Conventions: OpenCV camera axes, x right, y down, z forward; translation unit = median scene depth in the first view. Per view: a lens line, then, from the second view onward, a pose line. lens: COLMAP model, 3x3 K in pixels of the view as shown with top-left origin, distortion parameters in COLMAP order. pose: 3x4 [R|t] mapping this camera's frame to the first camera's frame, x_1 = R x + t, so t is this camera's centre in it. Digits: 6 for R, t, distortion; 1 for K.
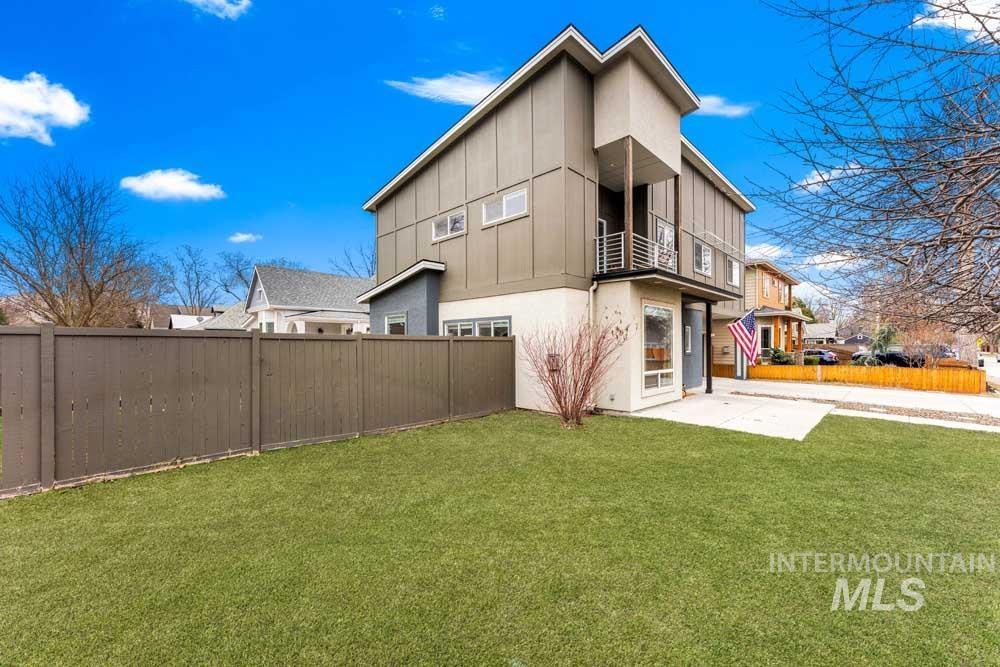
lens RADIAL K [[400.0, 0, 499.8], [0, 400.0, 341.7], [0, 0, 1]] dist [-0.000839, -0.000255]
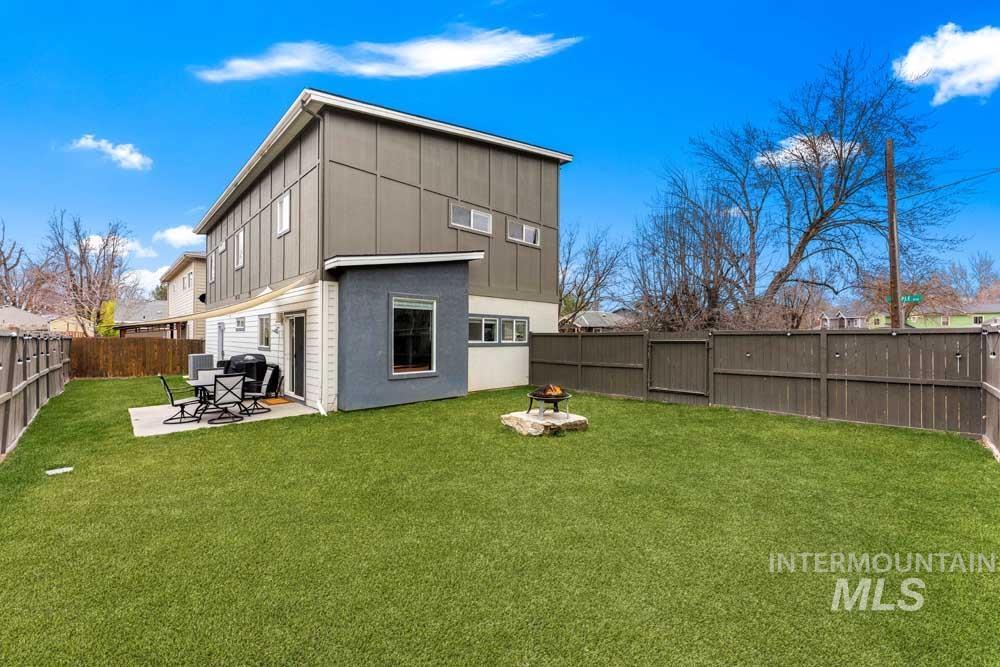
lens RADIAL K [[400.0, 0, 512.3], [0, 400.0, 332.0], [0, 0, 1]] dist [-0.000839, -0.000255]
pose [[-0.004411, 0.014862, 0.999880, -1.129790], [-0.009165, 0.999847, -0.014902, 0.005111], [-0.999948, -0.009230, -0.004274, 0.910012]]
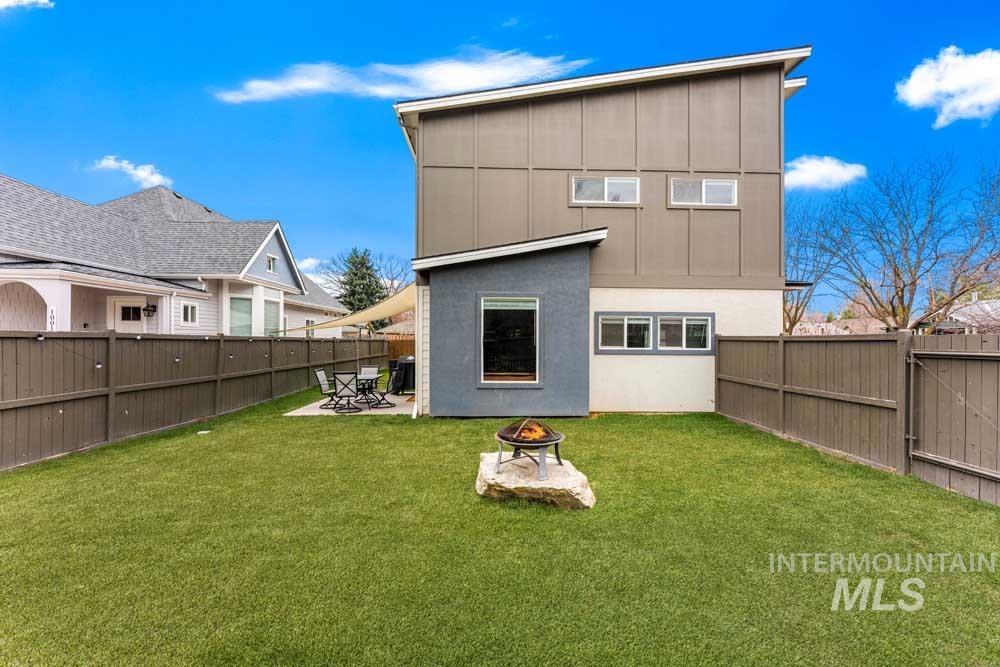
lens RADIAL K [[400.0, 0, 498.6], [0, 400.0, 338.4], [0, 0, 1]] dist [-0.000839, -0.000255]
pose [[0.677645, 0.008863, 0.735336, -0.843029], [-0.014107, 0.999900, 0.000948, -0.000627], [-0.735254, -0.011016, 0.677702, 0.635134]]
